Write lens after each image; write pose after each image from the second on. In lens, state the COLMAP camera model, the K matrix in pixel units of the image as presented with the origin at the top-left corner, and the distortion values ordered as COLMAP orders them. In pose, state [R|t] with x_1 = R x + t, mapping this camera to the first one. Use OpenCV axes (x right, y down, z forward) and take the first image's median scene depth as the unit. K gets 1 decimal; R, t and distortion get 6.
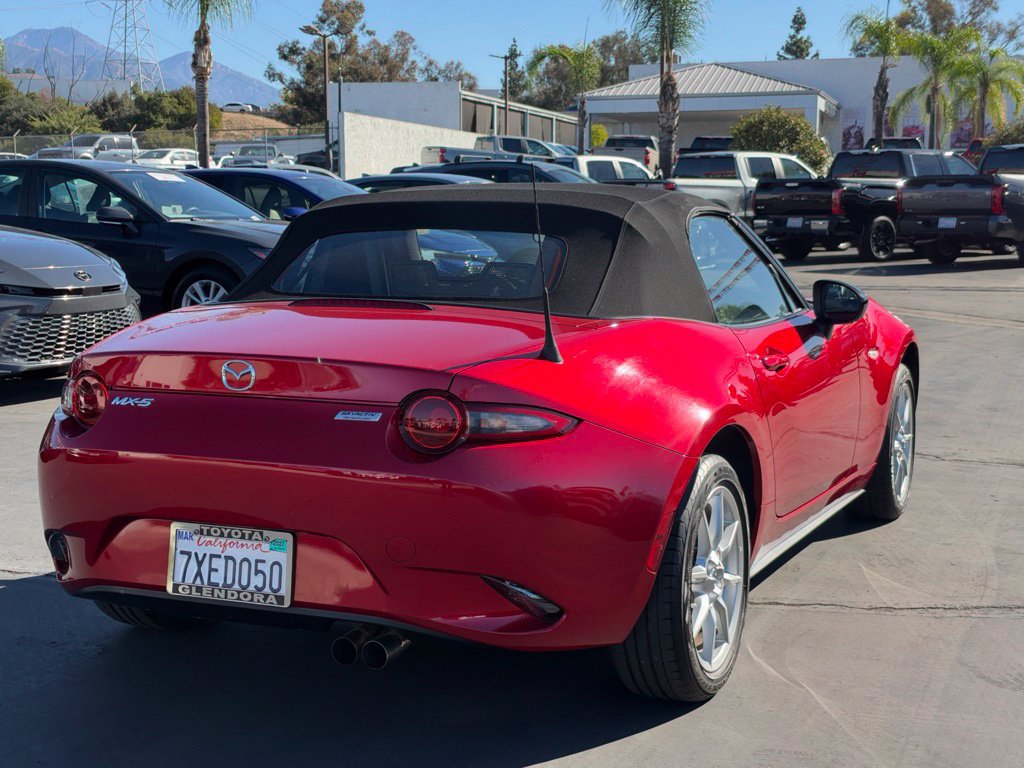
lens RADIAL K [[1593.4, 0, 528.3], [0, 1593.4, 386.8], [0, 0, 1]] dist [0.295839, -0.879116]
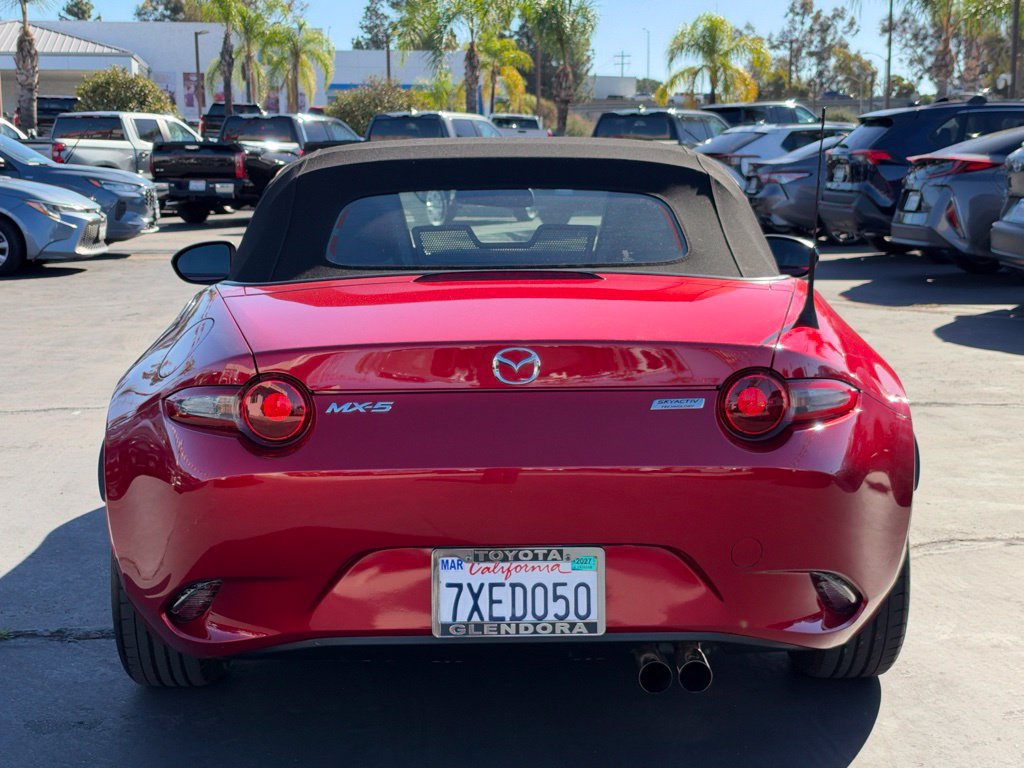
lens RADIAL K [[1538.1, 0, 512.0], [0, 1538.1, 384.0], [0, 0, 1]] dist [0.309410, -0.916179]
pose [[0.897431, -0.069895, 0.435583, -0.087659], [0.059385, 0.997522, 0.037716, -0.004655], [-0.437140, -0.007980, 0.899358, 0.046621]]
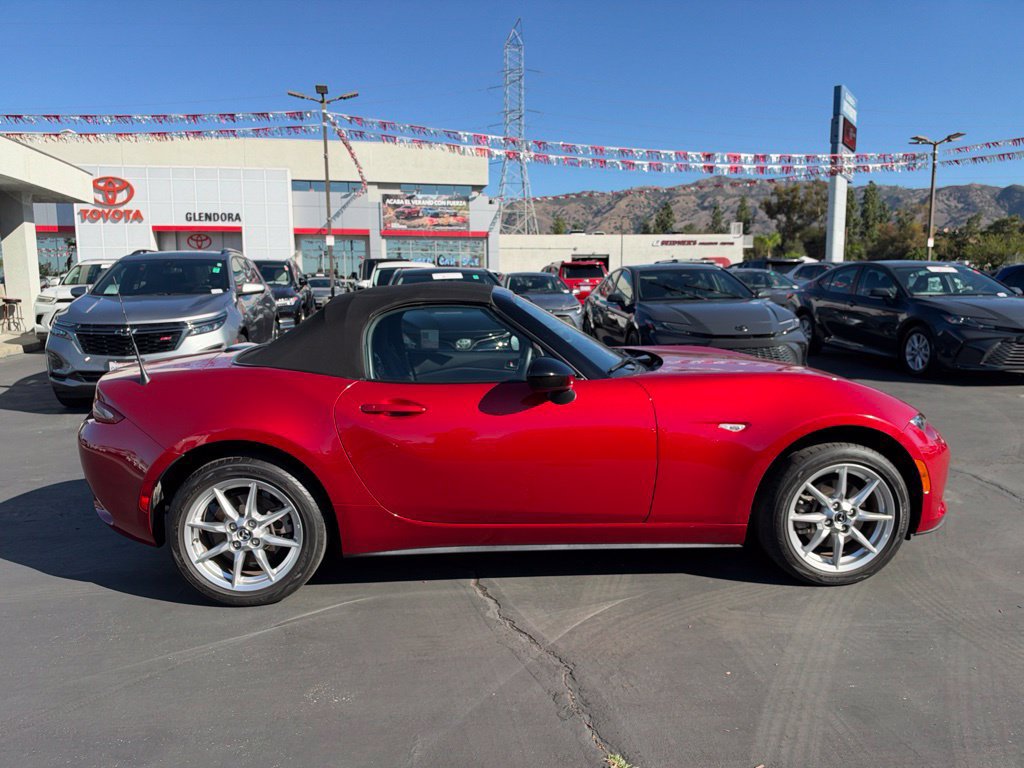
lens RADIAL K [[755.7, 0, 512.0], [0, 755.7, 384.0], [0, 0, 1]] dist [0.002020, 0.000630]
pose [[0.436440, 0.113190, -0.892585, 0.162839], [-0.094973, 0.992308, 0.079398, -0.020586], [0.894707, 0.050119, 0.443833, 0.166671]]
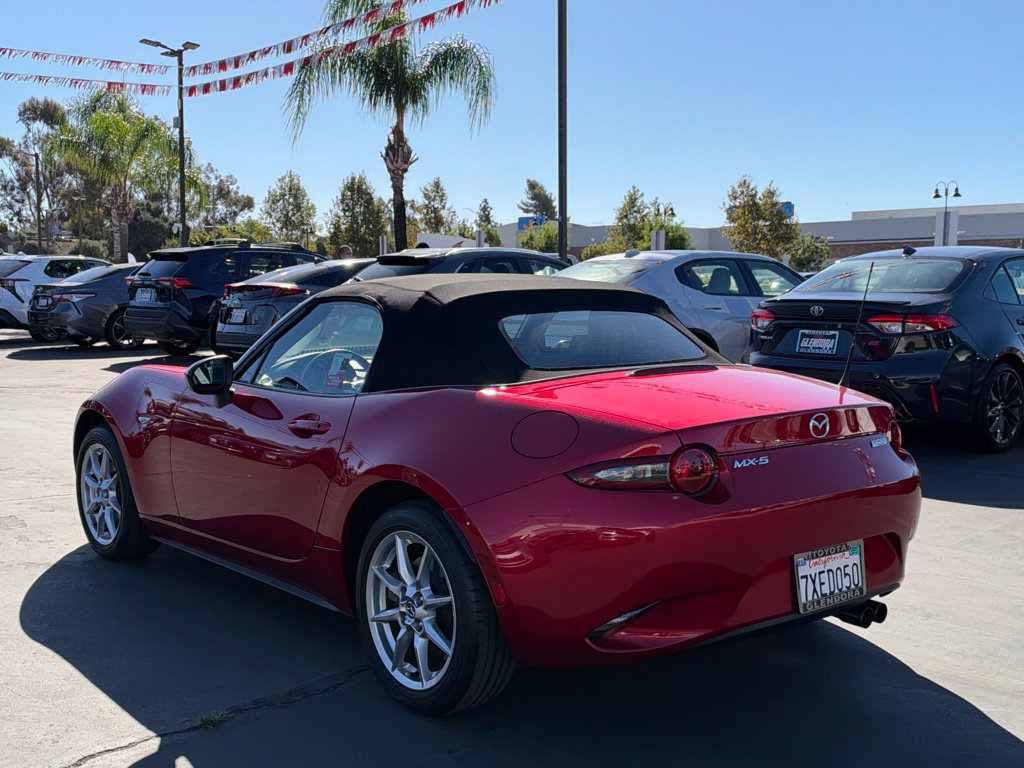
lens RADIAL K [[1148.1, 0, 526.4], [0, 1148.1, 384.1], [0, 0, 1]] dist [0.280707, -0.731375]
pose [[0.418693, -0.082464, 0.904376, -0.182399], [0.108058, 0.993317, 0.040547, -0.016835], [-0.901676, 0.080748, 0.424806, 0.134618]]
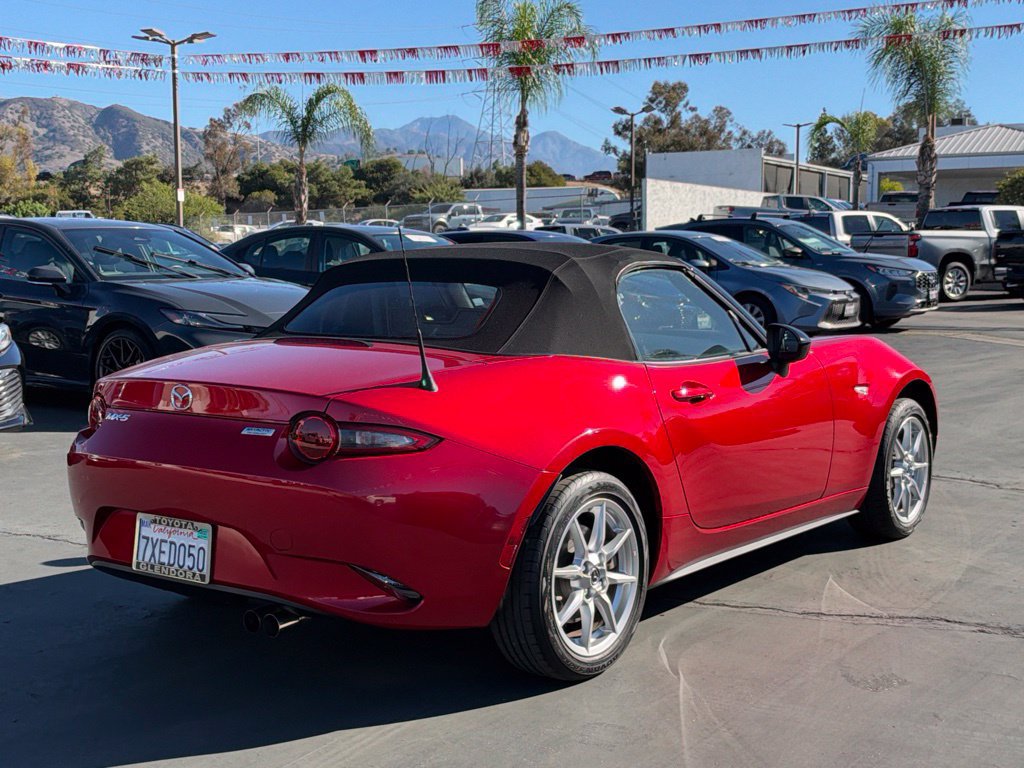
lens RADIAL K [[1378.1, 0, 523.5], [0, 1378.1, 383.4], [0, 0, 1]] dist [0.321949, -1.082122]
pose [[0.974777, 0.013905, -0.222749, 0.053539], [-0.018789, 0.999627, -0.019821, -0.000257], [0.222391, 0.023506, 0.974674, -0.001381]]
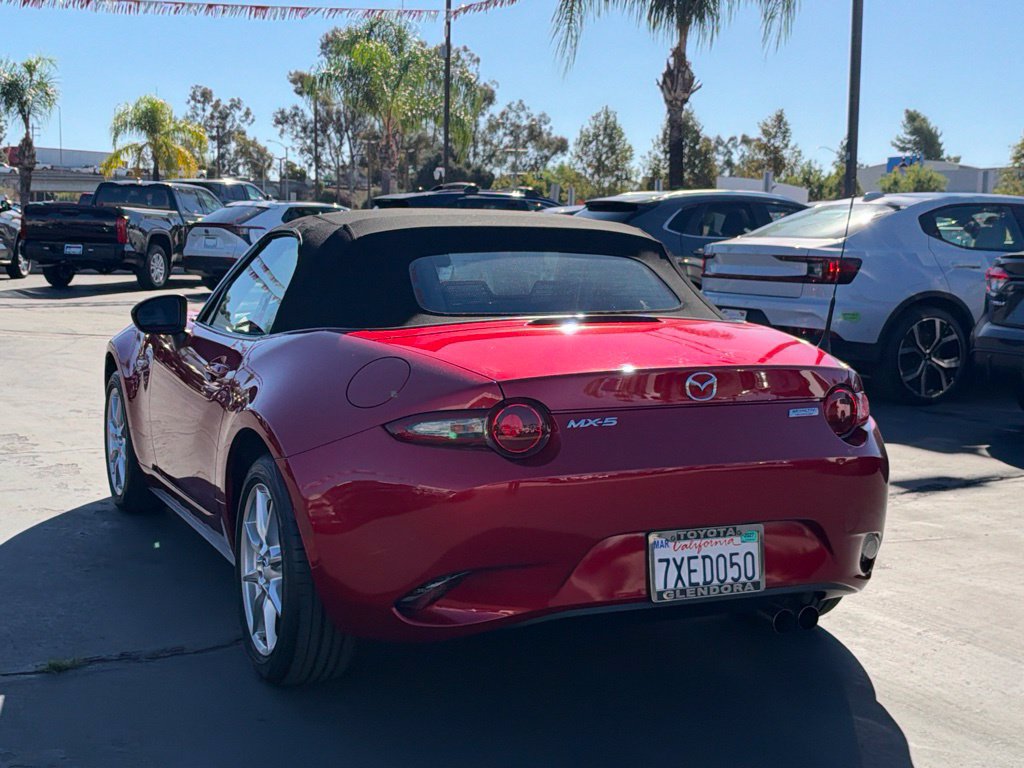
lens RADIAL K [[1378.1, 0, 523.5], [0, 1378.1, 383.4], [0, 0, 1]] dist [0.321949, -1.082122]
pose [[0.644087, -0.073605, 0.761403, -0.159138], [0.076796, 0.996553, 0.031373, -0.007851], [-0.761088, 0.038265, 0.647519, 0.080824]]
